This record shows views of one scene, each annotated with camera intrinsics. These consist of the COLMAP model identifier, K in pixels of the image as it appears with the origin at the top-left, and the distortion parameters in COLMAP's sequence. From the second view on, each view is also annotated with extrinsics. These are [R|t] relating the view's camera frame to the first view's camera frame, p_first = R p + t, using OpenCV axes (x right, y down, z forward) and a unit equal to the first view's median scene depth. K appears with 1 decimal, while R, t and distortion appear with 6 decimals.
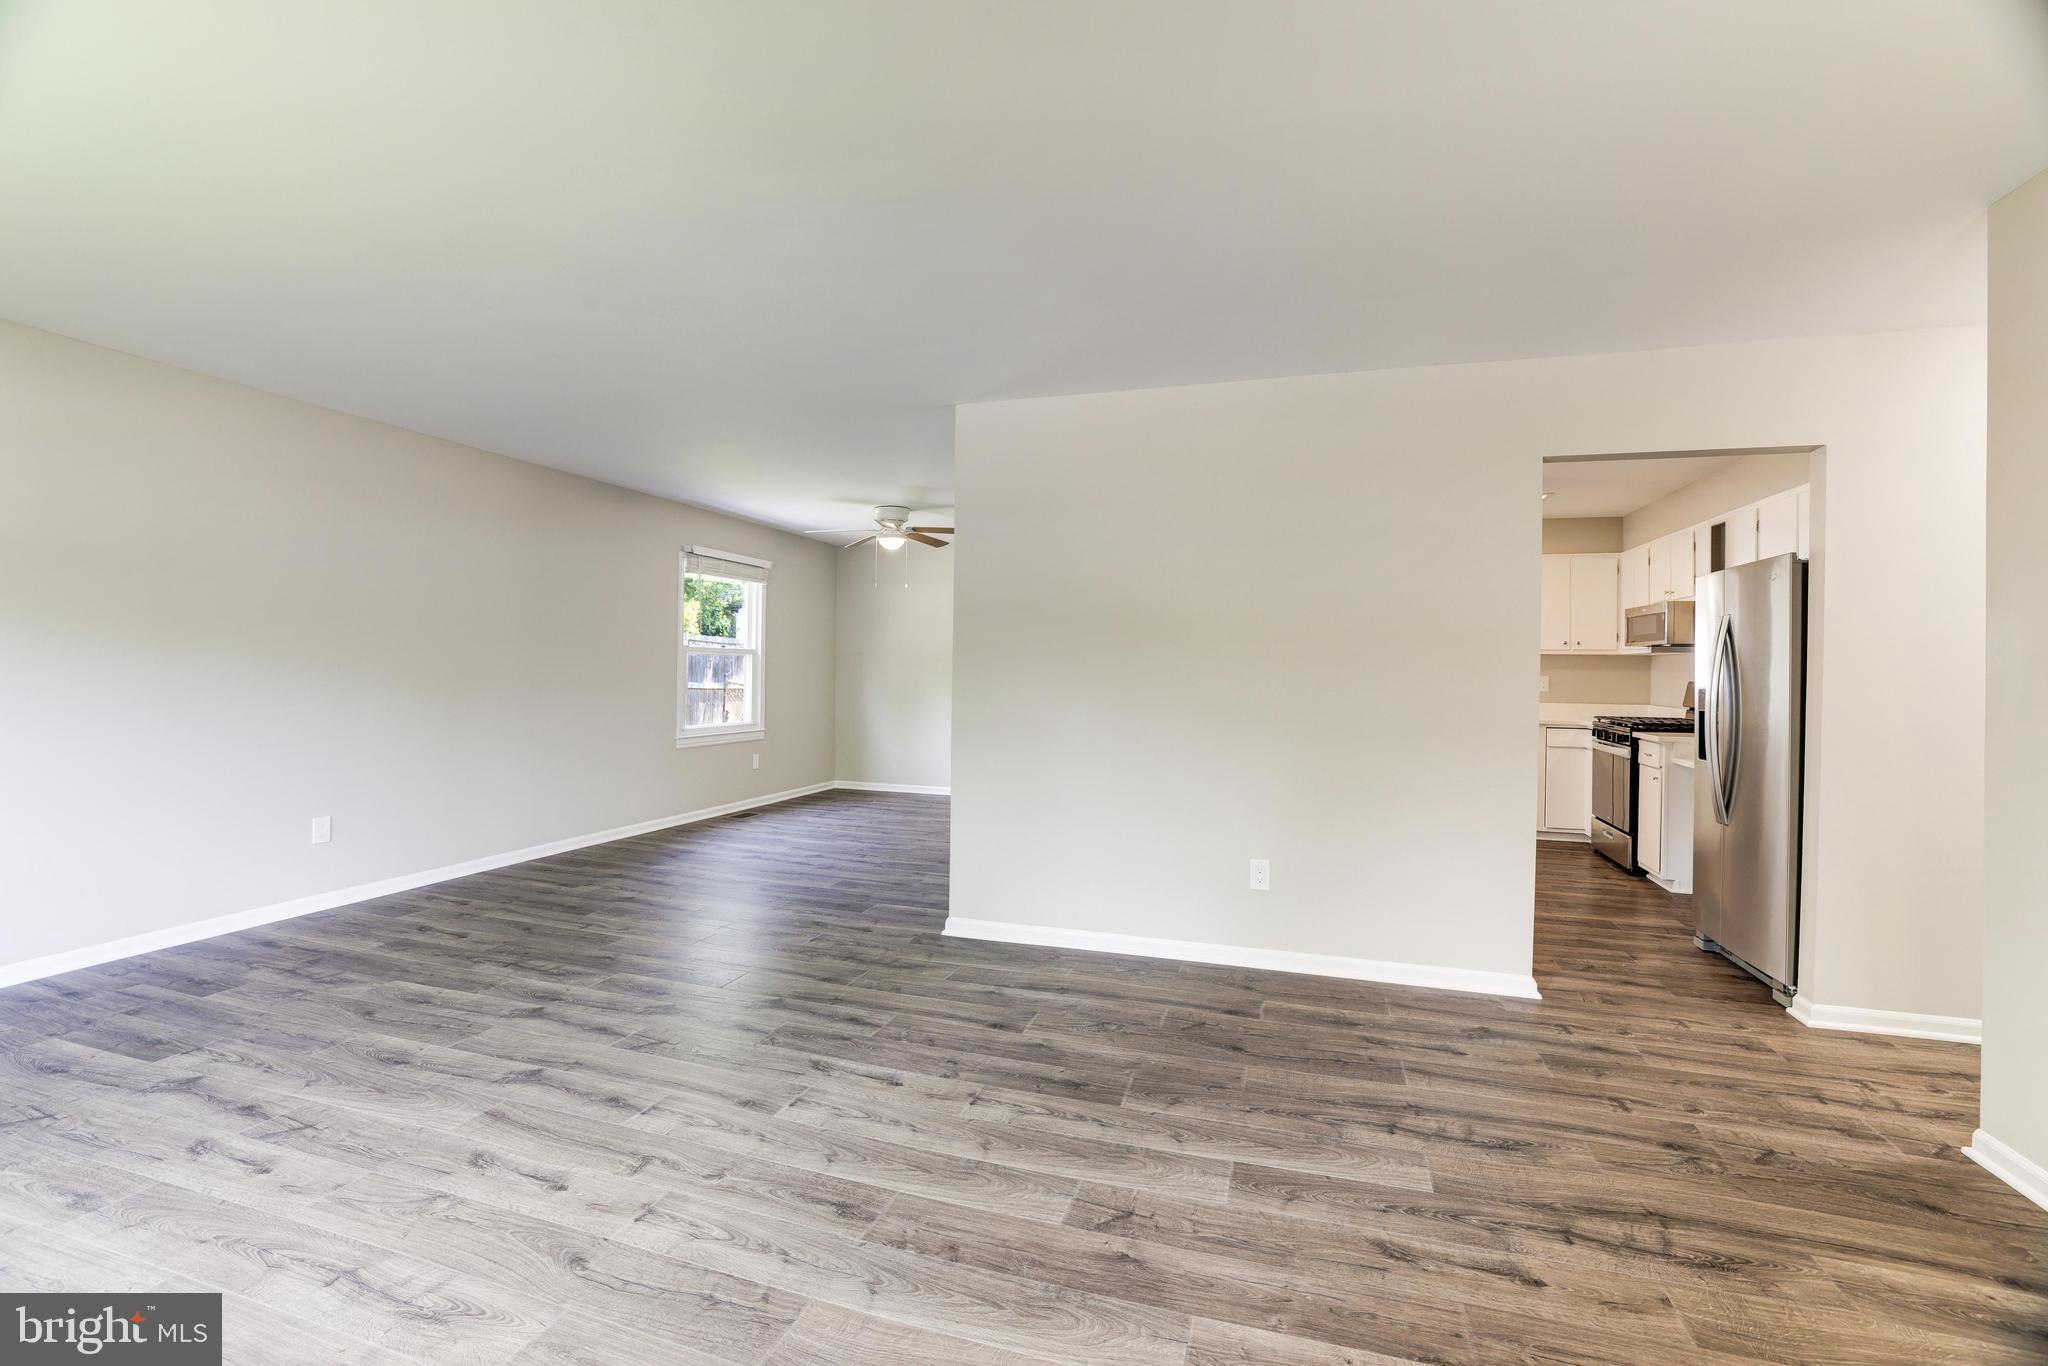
lens RADIAL K [[889.4, 0, 1022.7], [0, 889.4, 670.5], [0, 0, 1]] dist [-0.051012, 0.019788]
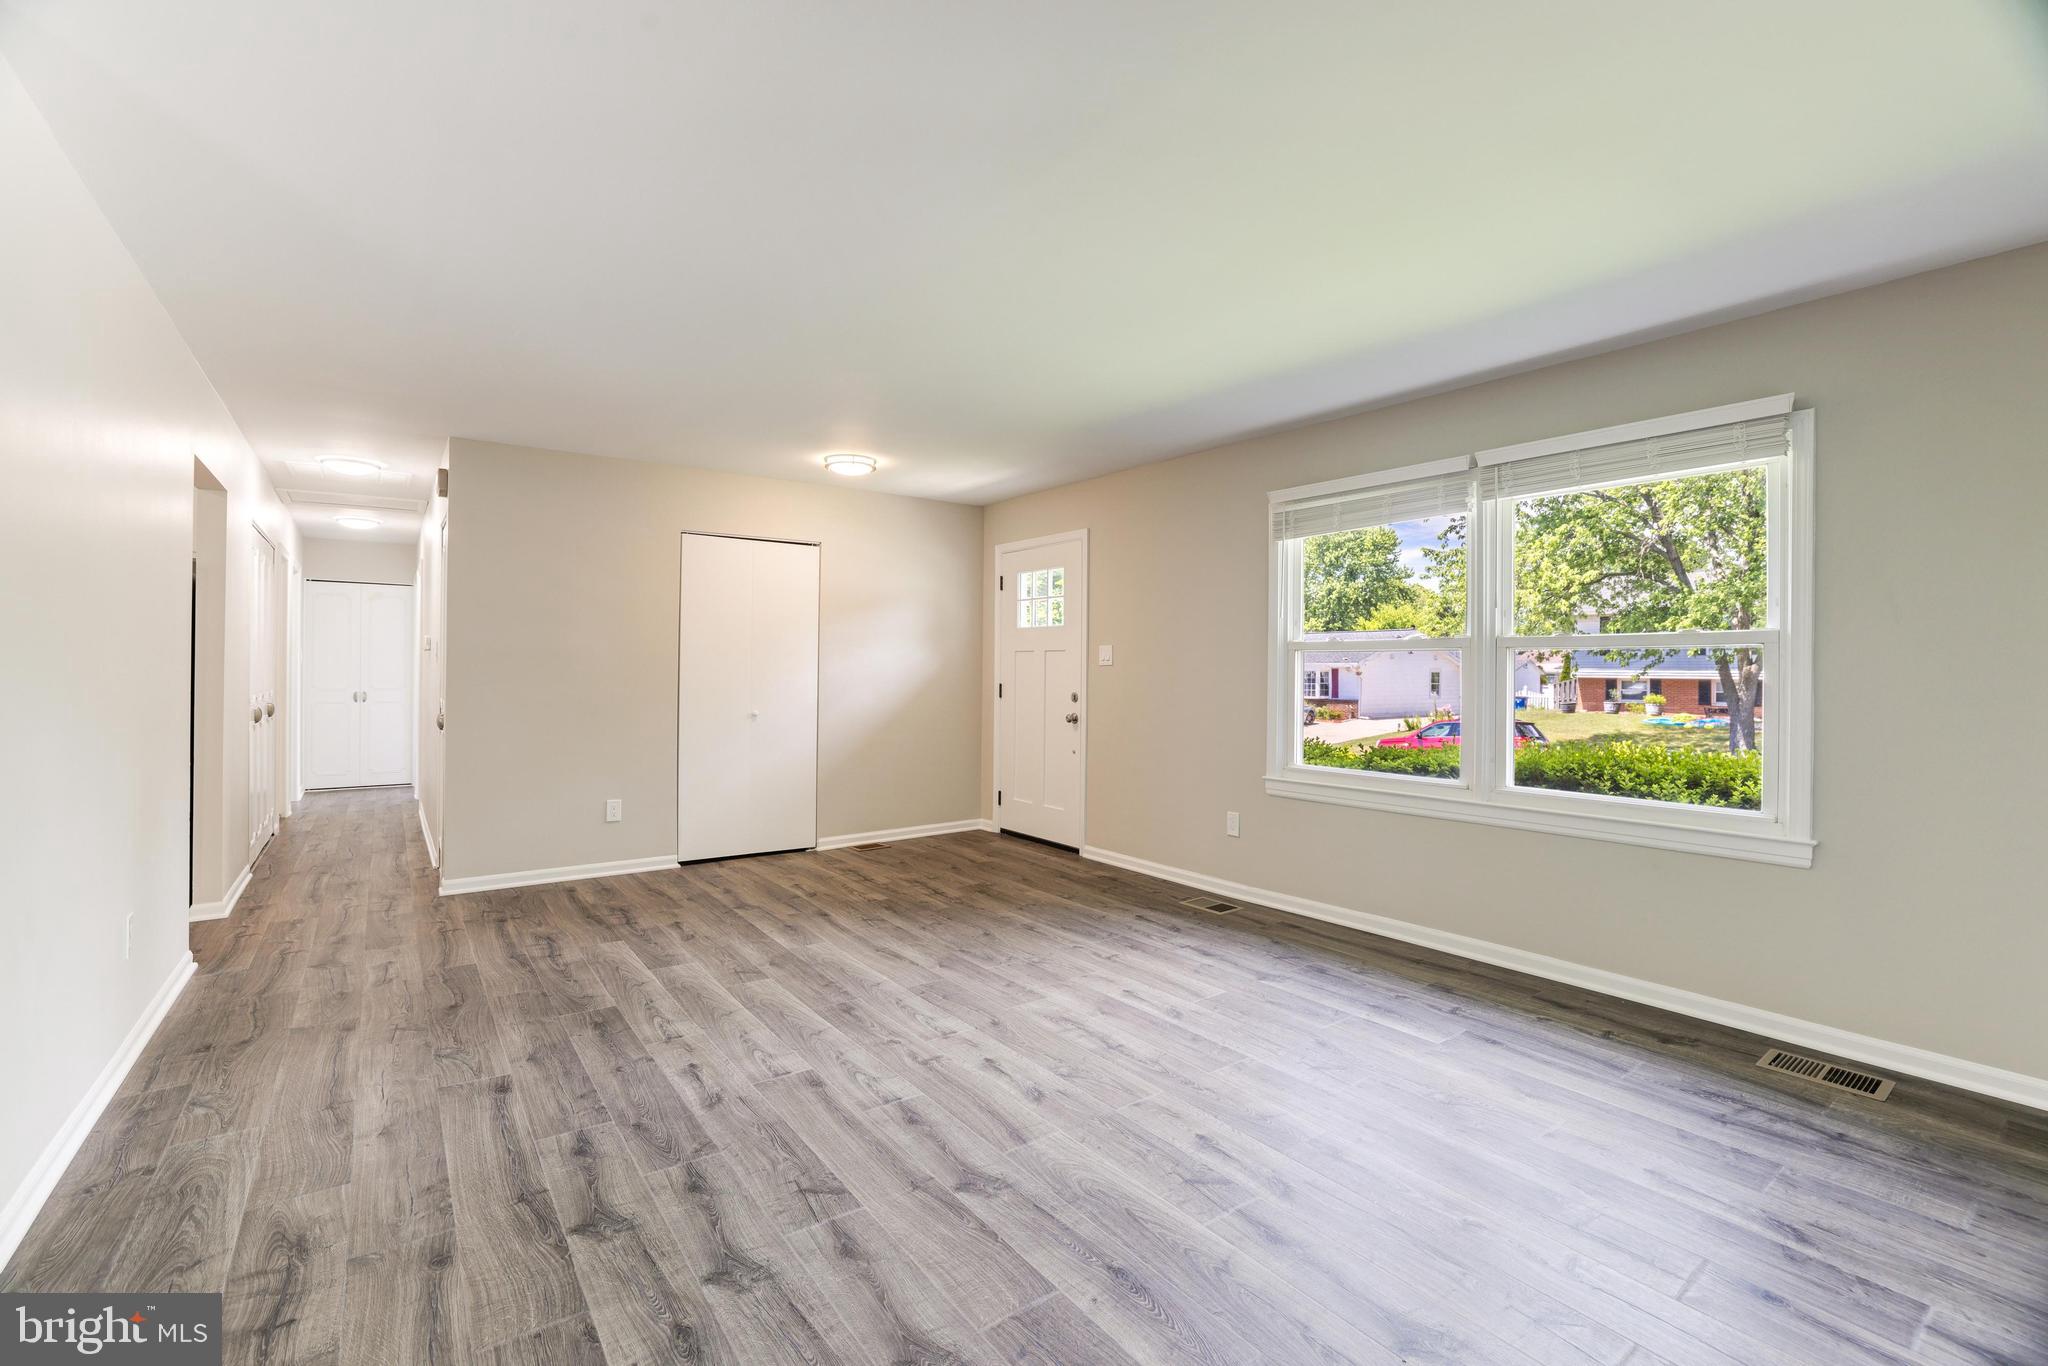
lens RADIAL K [[889.4, 0, 1022.7], [0, 889.4, 670.5], [0, 0, 1]] dist [-0.051012, 0.019788]
pose [[-0.810851, -0.018572, 0.584958, -1.035404], [-0.019225, 0.999802, 0.005094, -0.010741], [-0.584937, -0.007115, -0.811048, 1.580379]]
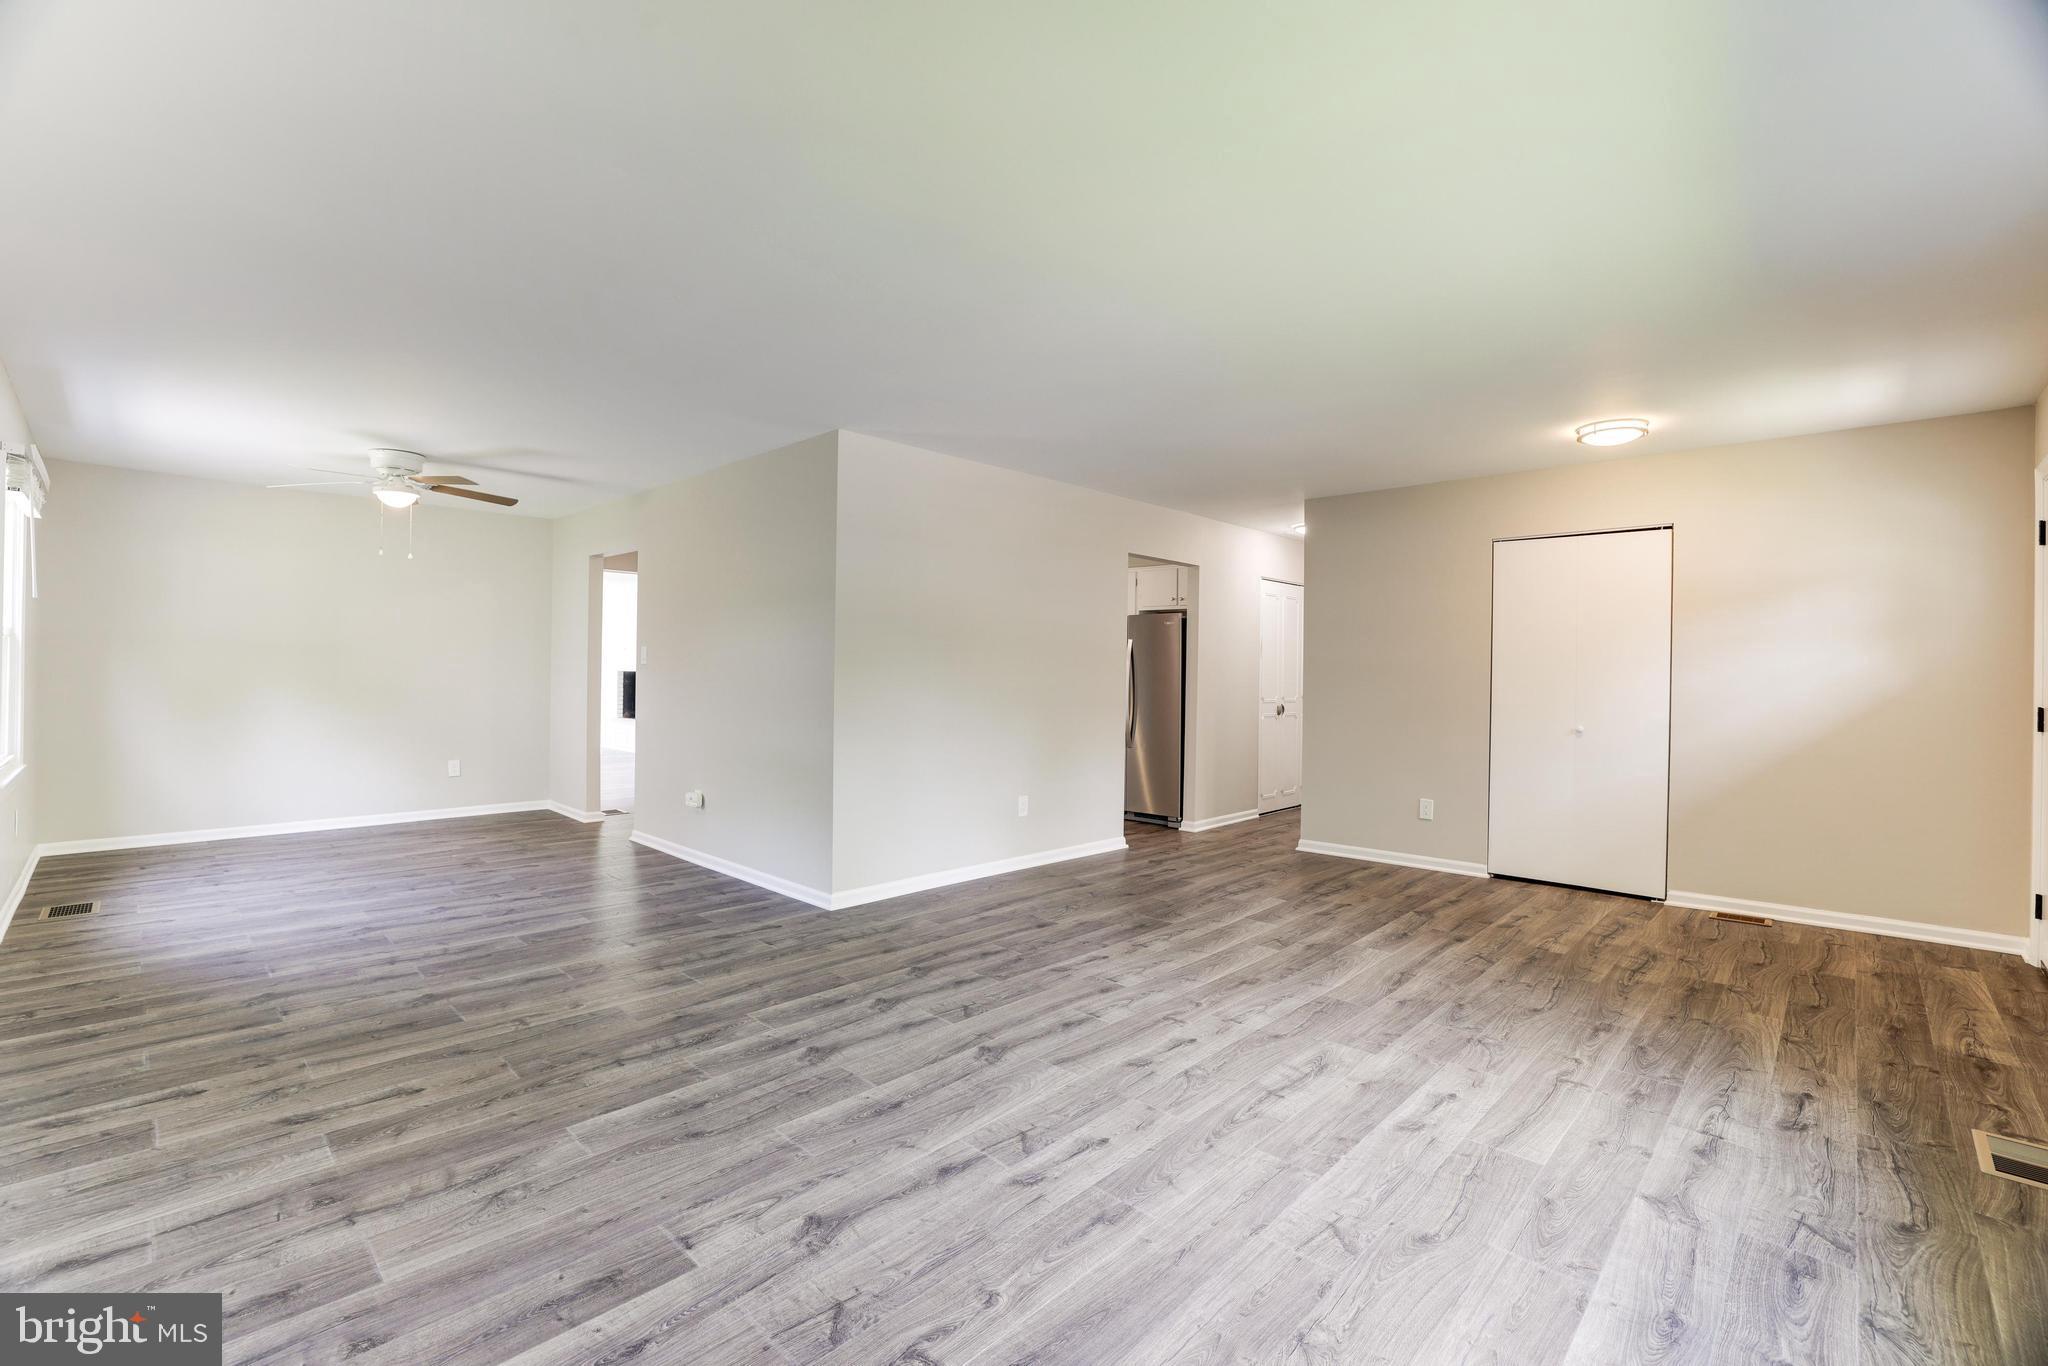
lens RADIAL K [[889.4, 0, 1022.7], [0, 889.4, 670.5], [0, 0, 1]] dist [-0.051012, 0.019788]
pose [[0.439469, -0.005883, 0.898238, -1.487506], [-0.008462, 0.999907, 0.010688, -0.020313], [-0.898218, -0.012298, 0.439379, 0.472145]]
